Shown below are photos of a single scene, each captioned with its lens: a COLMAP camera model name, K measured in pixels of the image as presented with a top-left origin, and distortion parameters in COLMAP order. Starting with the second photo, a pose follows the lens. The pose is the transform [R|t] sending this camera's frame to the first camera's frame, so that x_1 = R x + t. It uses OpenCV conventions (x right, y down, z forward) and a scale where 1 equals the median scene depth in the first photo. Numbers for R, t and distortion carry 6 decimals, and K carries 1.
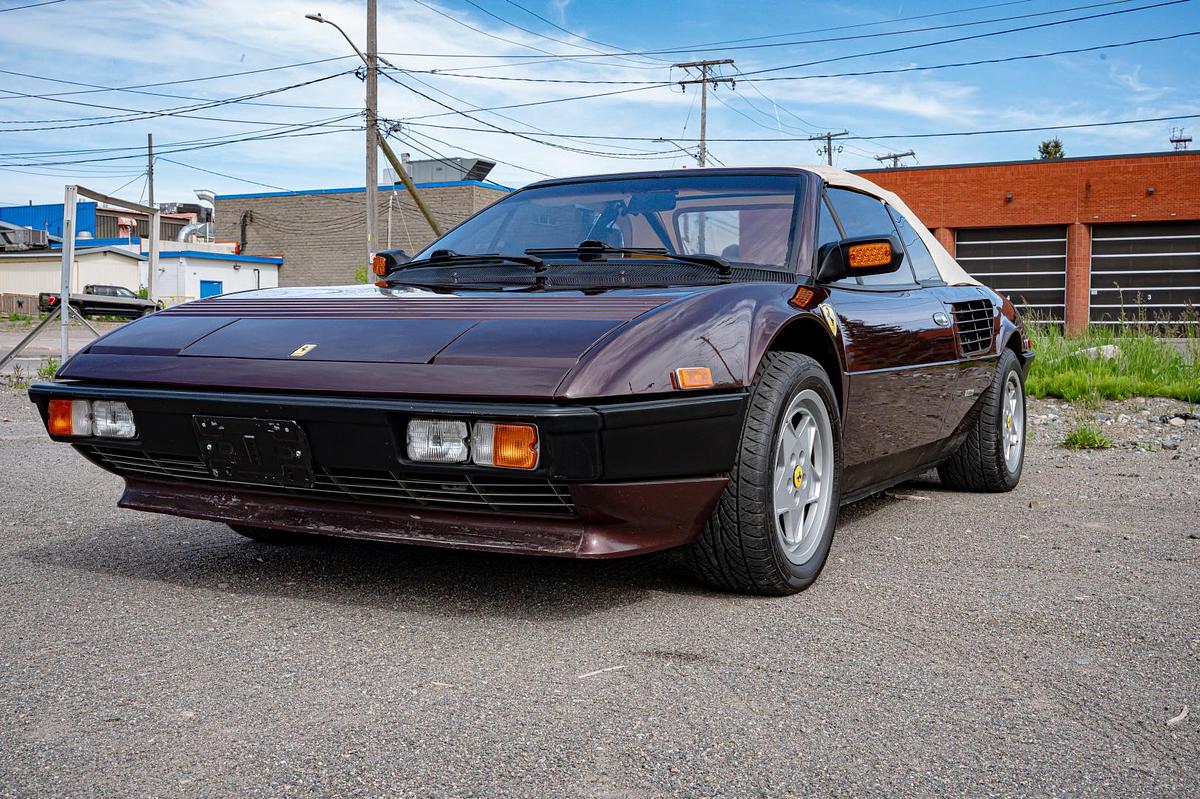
lens RADIAL K [[1282.0, 0, 602.6], [0, 1282.0, 405.3], [0, 0, 1]] dist [0.017391, 0.000208]
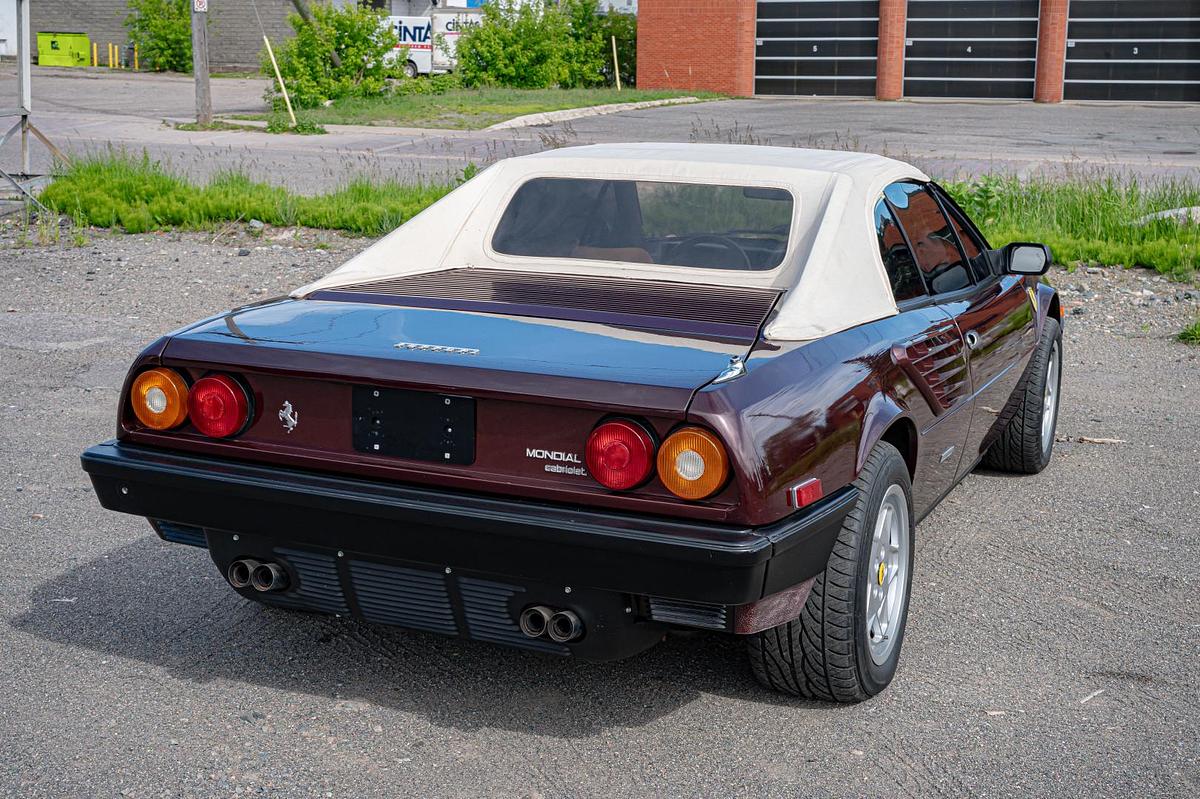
lens RADIAL K [[1619.9, 0, 599.8], [0, 1619.9, 397.2], [0, 0, 1]] dist [0.002000, 0.043067]
pose [[0.994309, -0.017890, 0.105024, -0.173379], [0.002330, 0.989215, 0.146449, -0.088932], [-0.106512, -0.145371, 0.983627, -0.139286]]
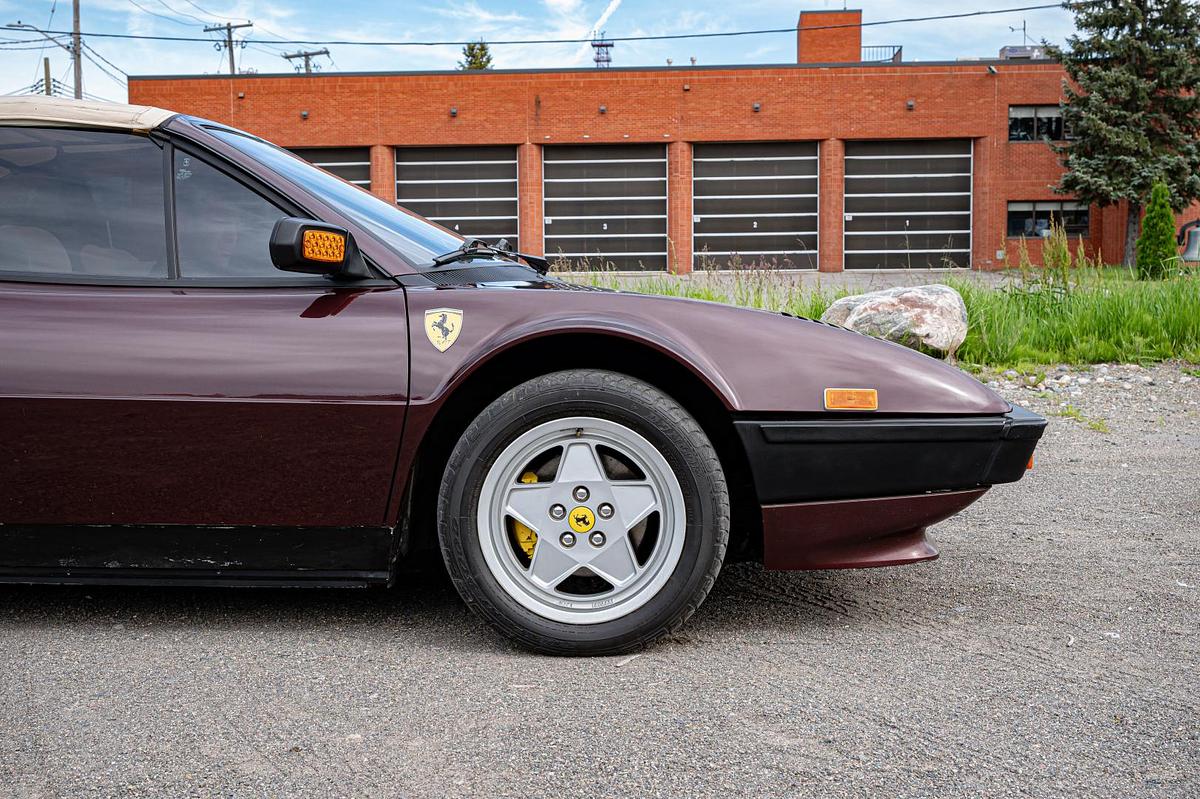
lens RADIAL K [[1557.0, 0, 594.8], [0, 1557.0, 412.4], [0, 0, 1]] dist [-0.008388, 0.027182]
pose [[0.915911, -0.051763, 0.398031, -0.144861], [0.036310, 0.998269, 0.046269, -0.020310], [-0.399737, -0.027926, 0.916204, -0.061813]]
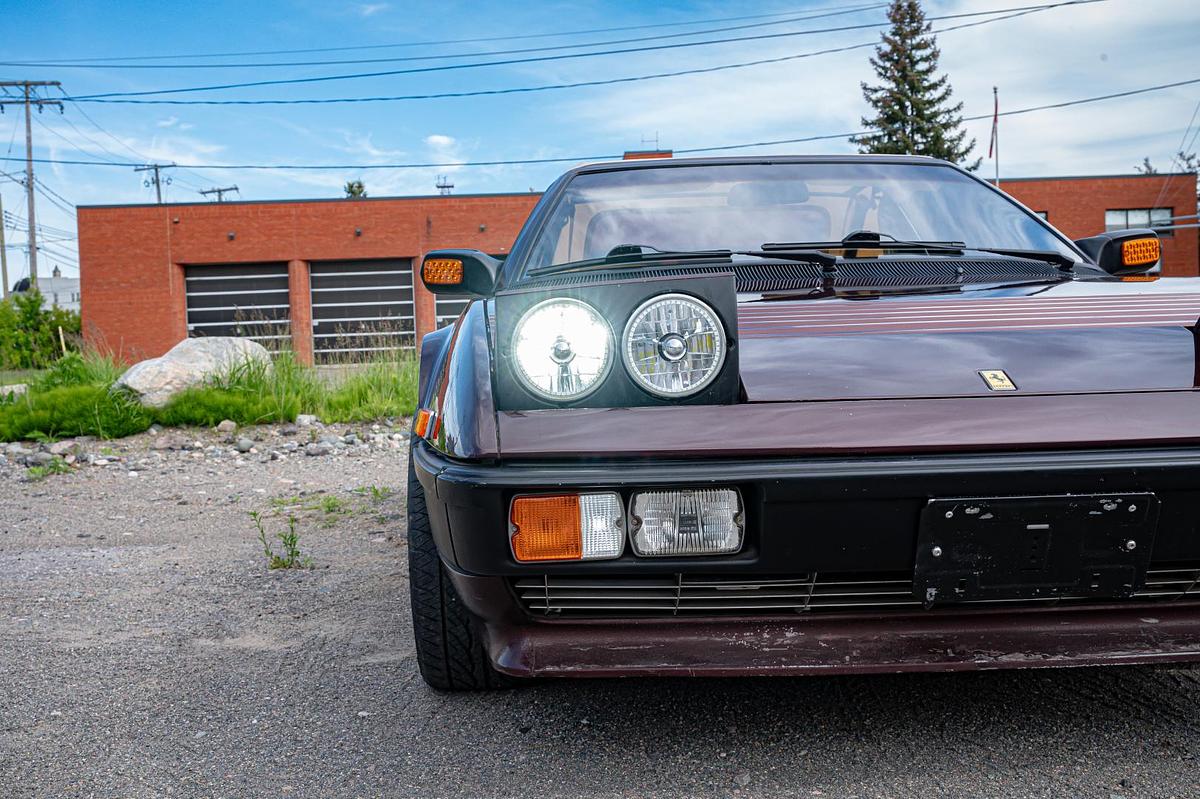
lens RADIAL K [[1238.4, 0, 593.6], [0, 1238.4, 399.2], [0, 0, 1]] dist [-0.003758, 0.007144]
pose [[0.859871, -0.054478, 0.507596, -0.221009], [0.068412, 0.997618, -0.008821, -0.013399], [-0.505907, 0.042311, 0.861550, 0.183369]]
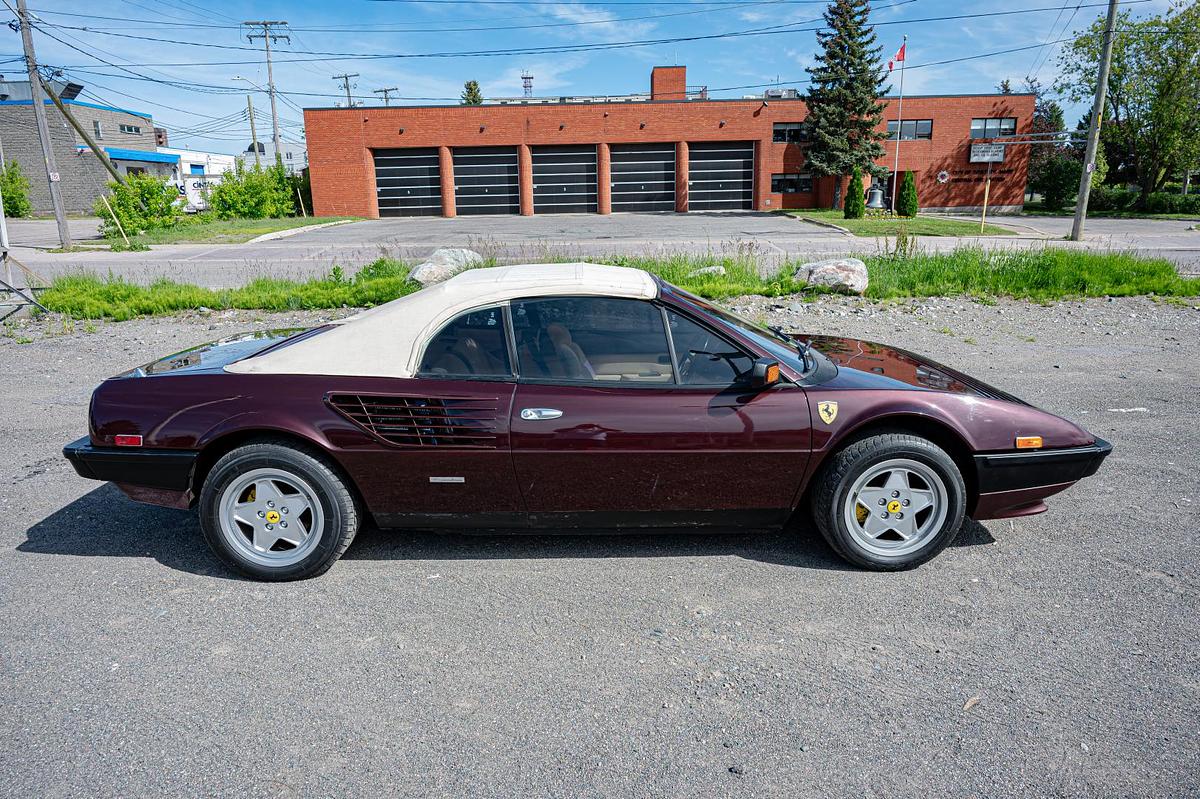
lens RADIAL K [[792.7, 0, 594.8], [0, 792.7, 404.5], [0, 0, 1]] dist [-0.005822, 0.001083]
pose [[0.878478, -0.144284, 0.455476, -0.377439], [0.052323, 0.976631, 0.208458, -0.109391], [-0.474909, -0.159294, 0.865498, 0.009555]]
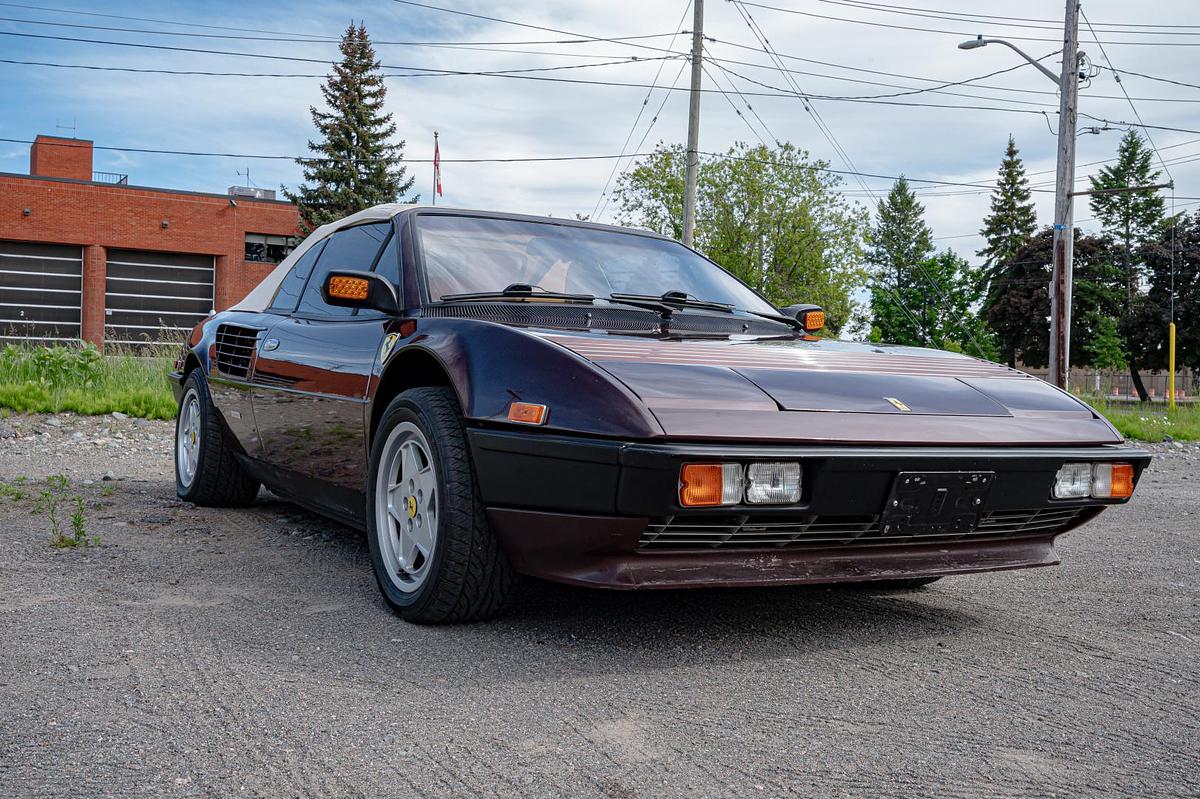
lens RADIAL K [[1220.0, 0, 601.8], [0, 1220.0, 399.7], [0, 0, 1]] dist [-0.003018, 0.003271]
pose [[0.524544, -0.007146, 0.851353, -0.376094], [0.015699, 0.999876, -0.001280, -0.015755], [-0.851239, 0.014037, 0.524591, 0.215914]]
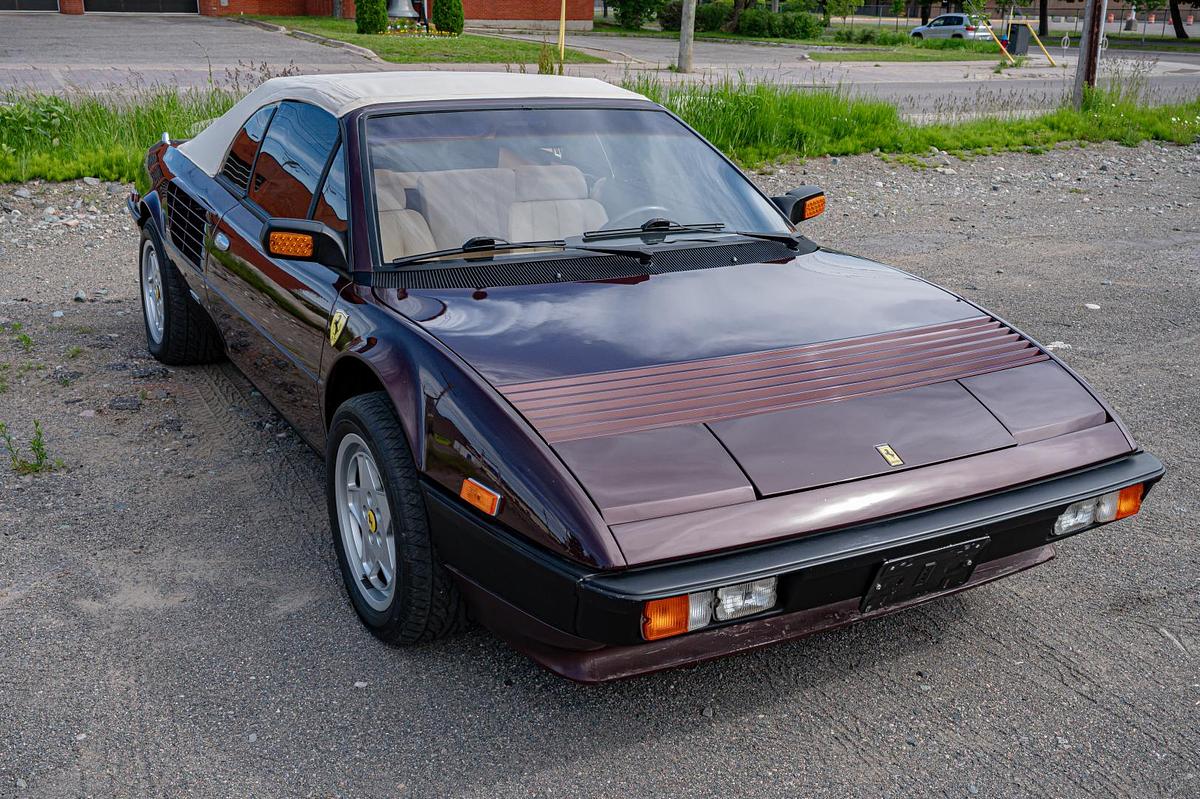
lens RADIAL K [[1211.7, 0, 600.0], [0, 1211.7, 400.4], [0, 0, 1]] dist [0.017373, -0.003561]
pose [[0.532042, -0.261764, 0.805240, -0.331342], [0.030262, 0.956284, 0.290870, -0.109754], [-0.846177, -0.130387, 0.516704, 0.227664]]
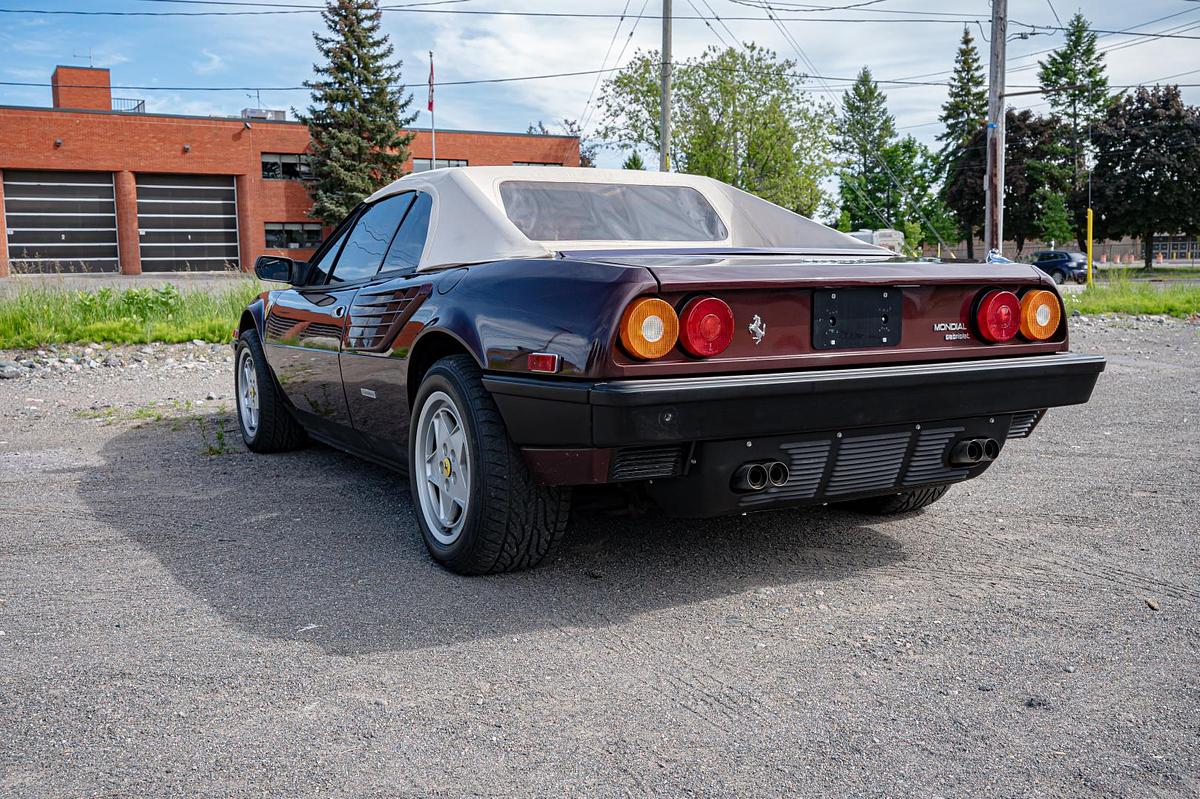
lens RADIAL K [[1126.3, 0, 602.6], [0, 1126.3, 398.9], [0, 0, 1]] dist [0.012844, 0.000518]
pose [[0.519116, -0.115573, 0.846854, -0.491068], [0.061507, 0.993298, 0.097855, -0.039780], [-0.852488, 0.001289, 0.522746, 0.135345]]
